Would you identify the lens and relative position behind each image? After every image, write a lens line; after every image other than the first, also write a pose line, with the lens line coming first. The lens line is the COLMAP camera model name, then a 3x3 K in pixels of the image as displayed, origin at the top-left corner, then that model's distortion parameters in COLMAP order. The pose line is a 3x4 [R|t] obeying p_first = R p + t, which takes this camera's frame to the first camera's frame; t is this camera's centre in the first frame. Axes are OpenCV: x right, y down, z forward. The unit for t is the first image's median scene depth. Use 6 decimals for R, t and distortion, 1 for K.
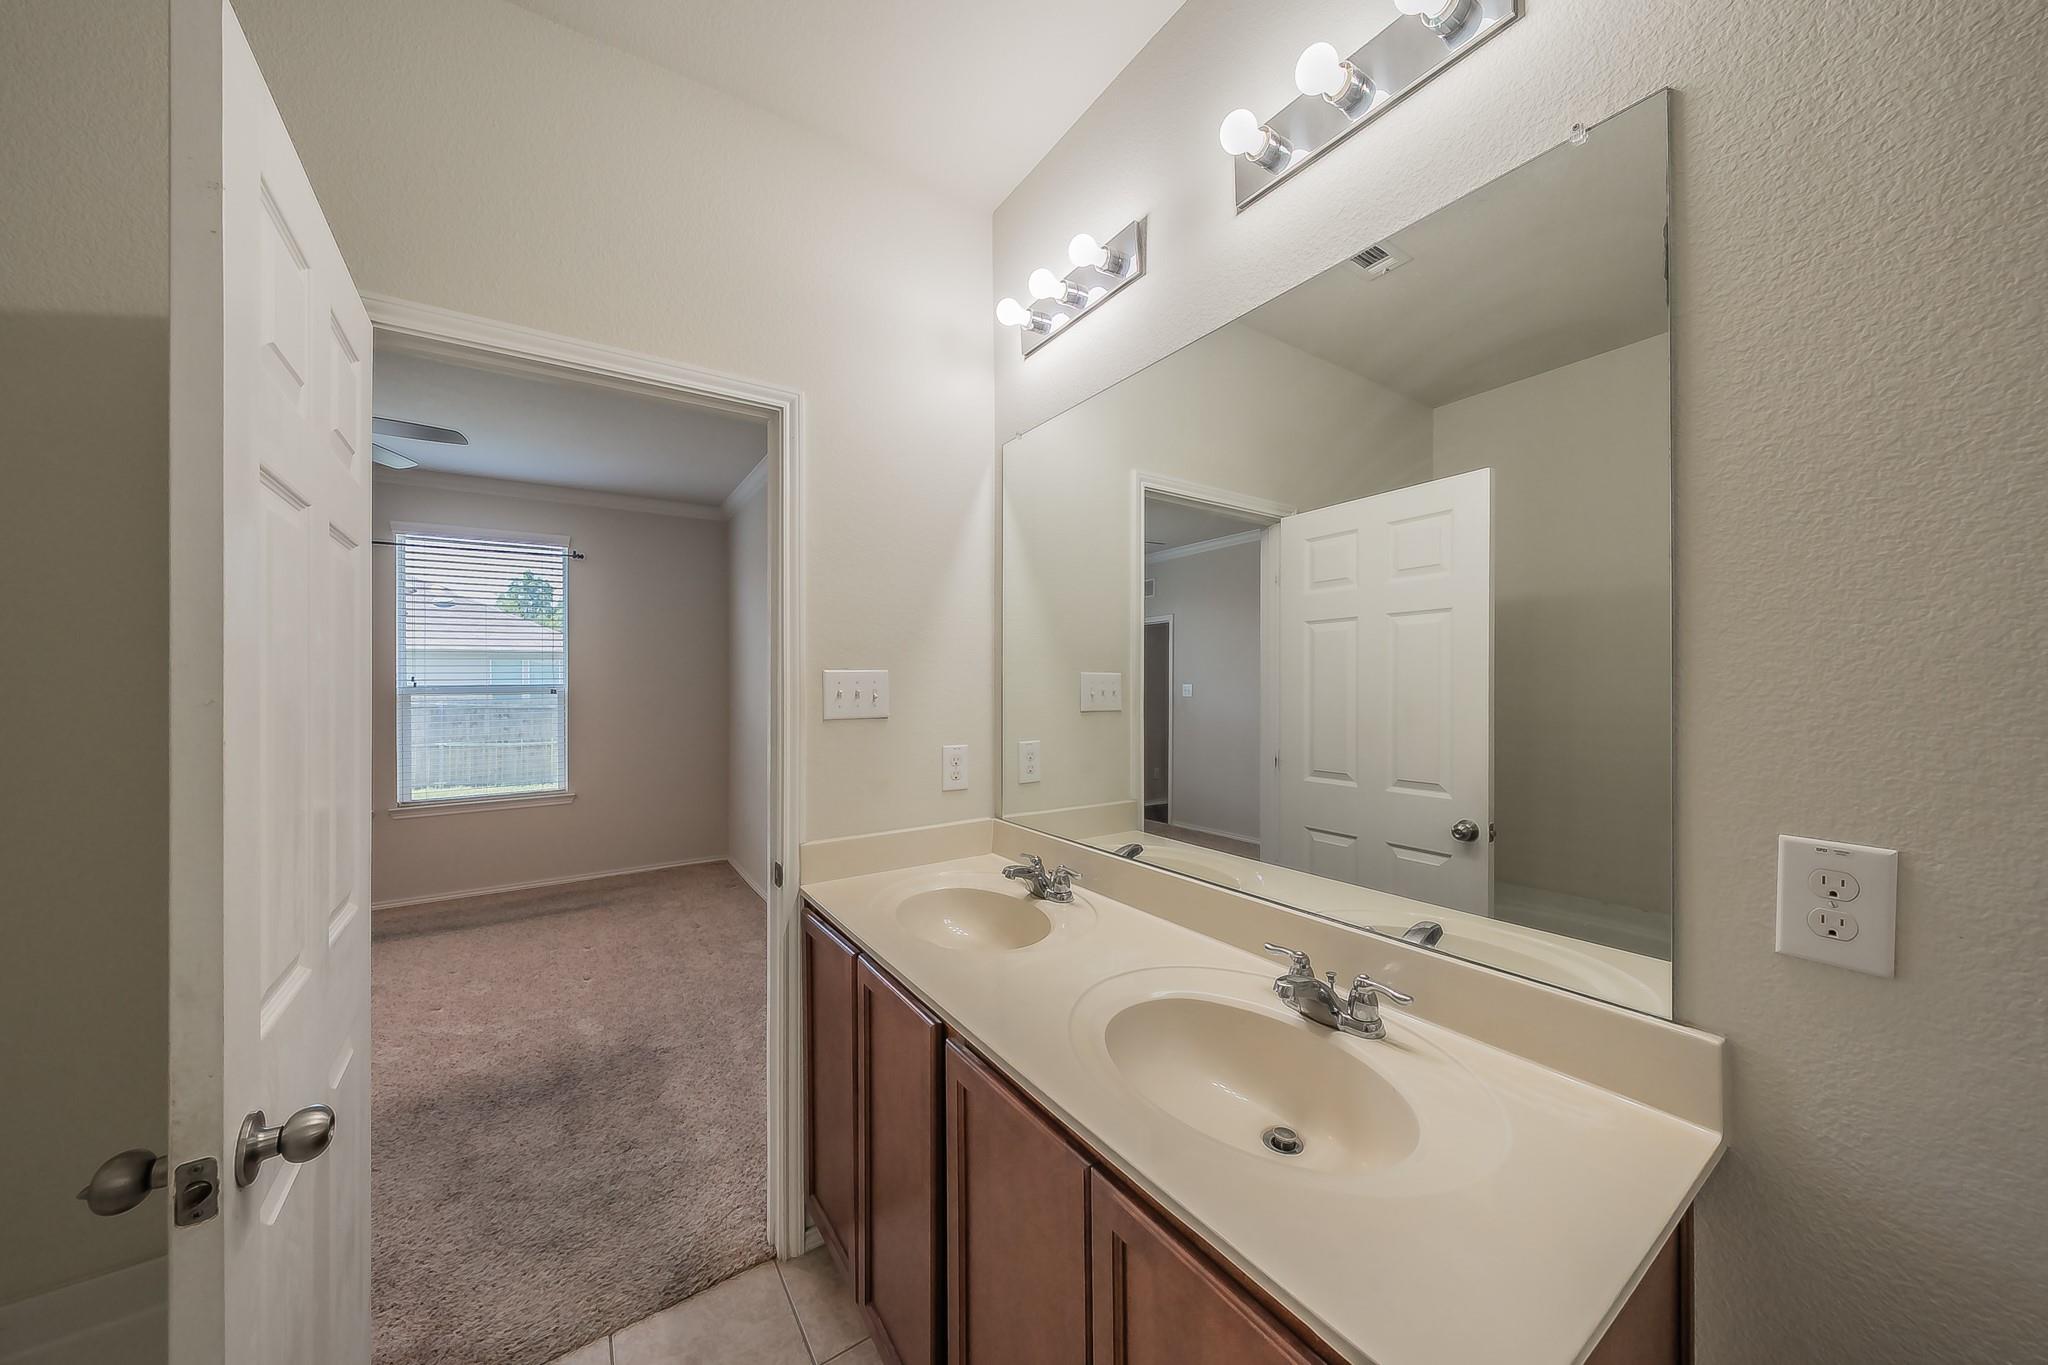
lens RADIAL K [[684.0, 0, 1019.8], [0, 684.0, 685.1], [0, 0, 1]] dist [-0.000570, -0.000091]
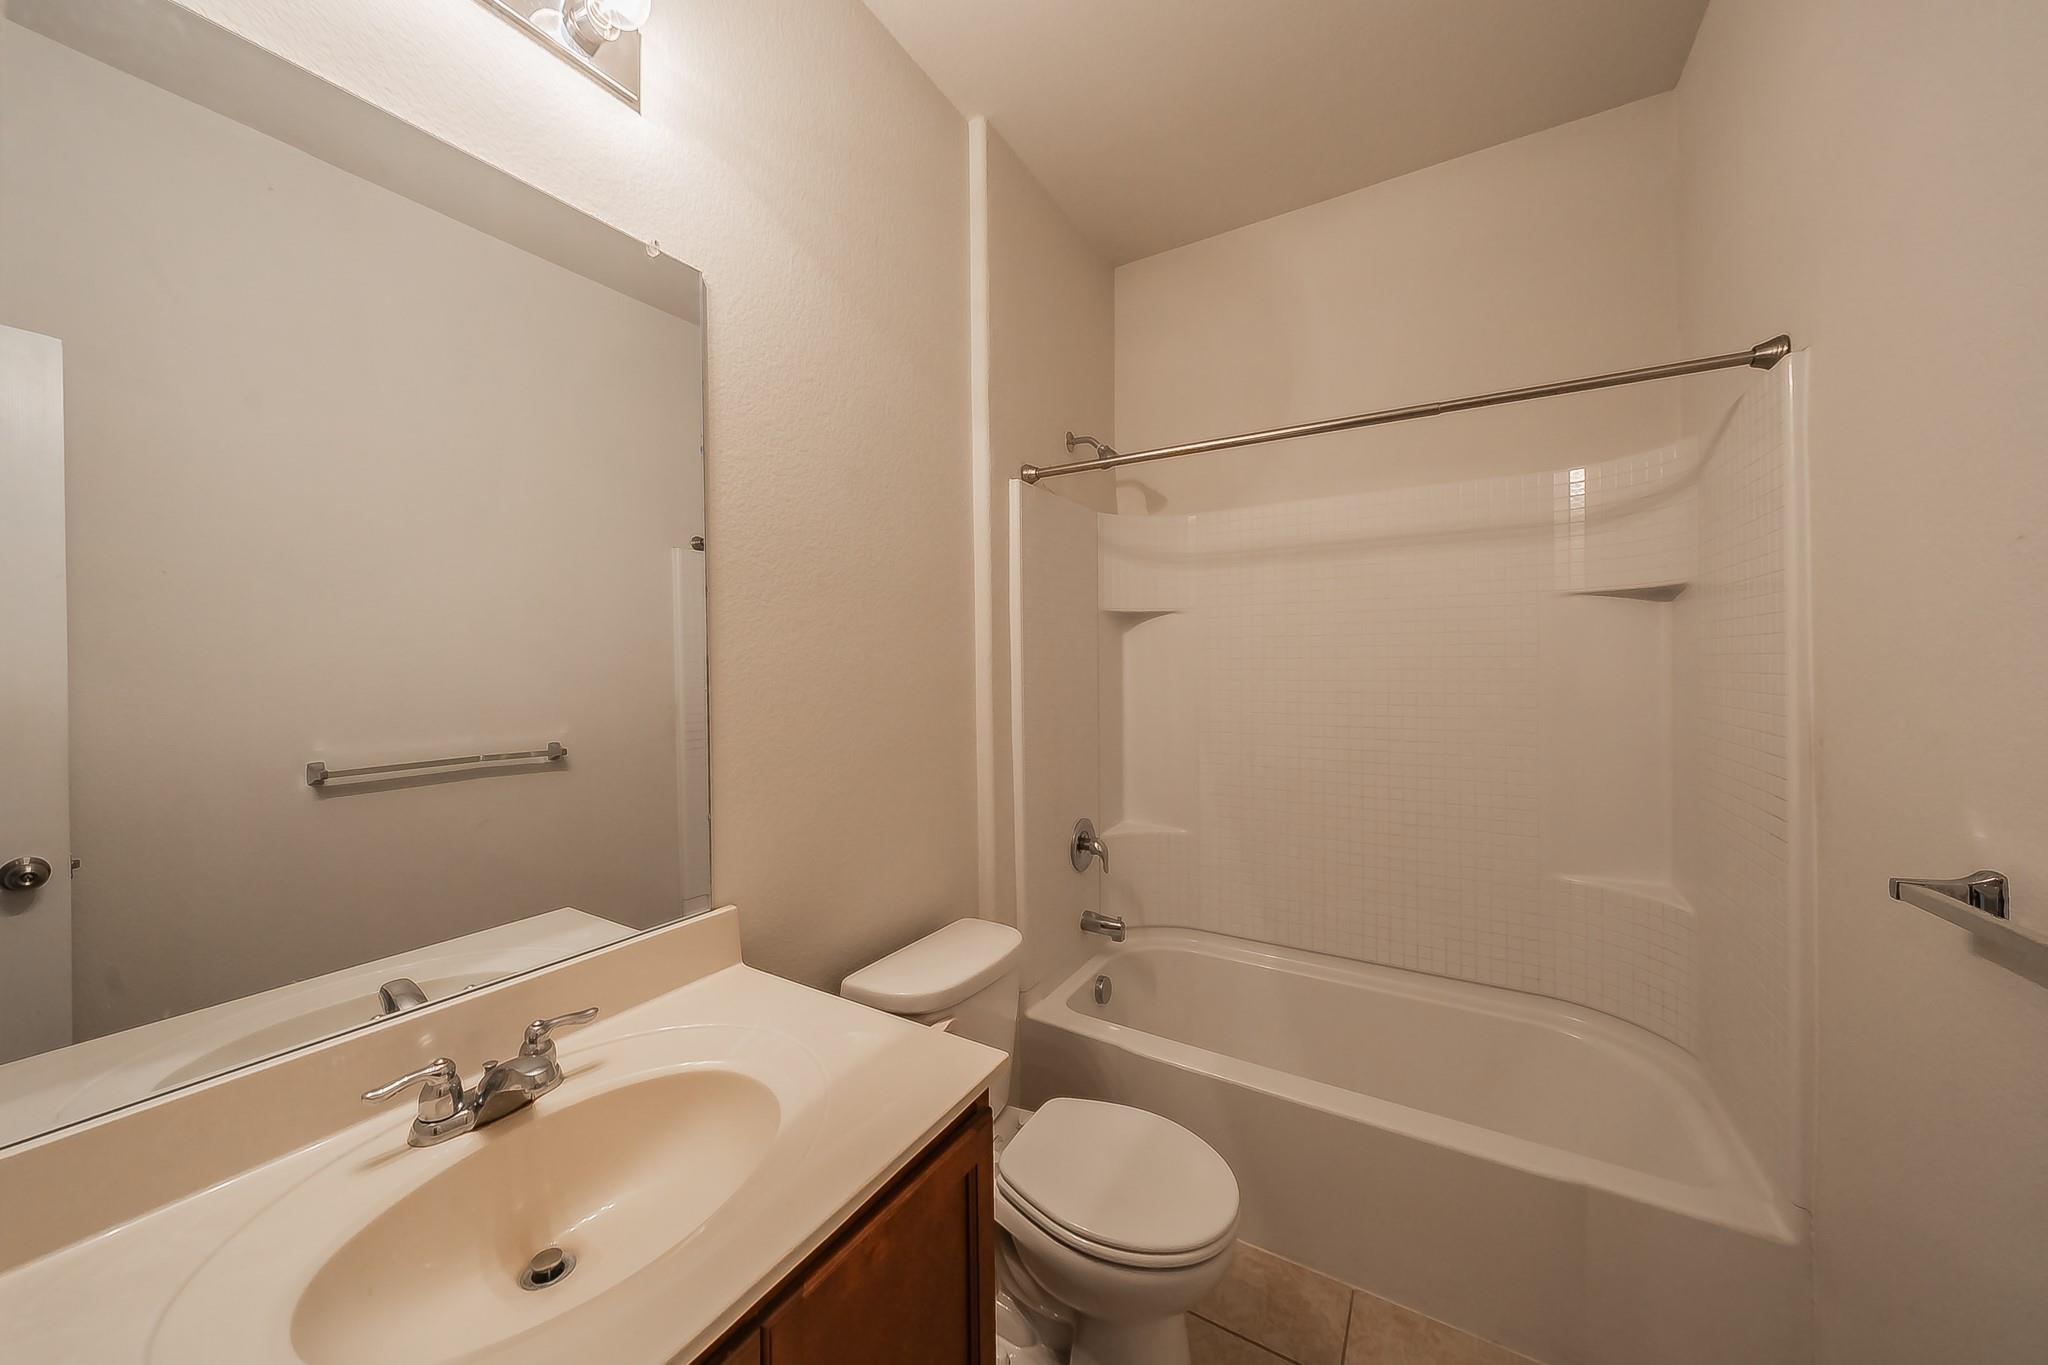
lens RADIAL K [[684.0, 0, 1024.2], [0, 684.0, 682.9], [0, 0, 1]] dist [-0.000570, -0.000091]
pose [[-0.416125, 0.007643, 0.909275, -0.541196], [0.010576, 0.999938, -0.003565, 0.005008], [-0.909246, 0.008133, -0.416180, 0.803833]]
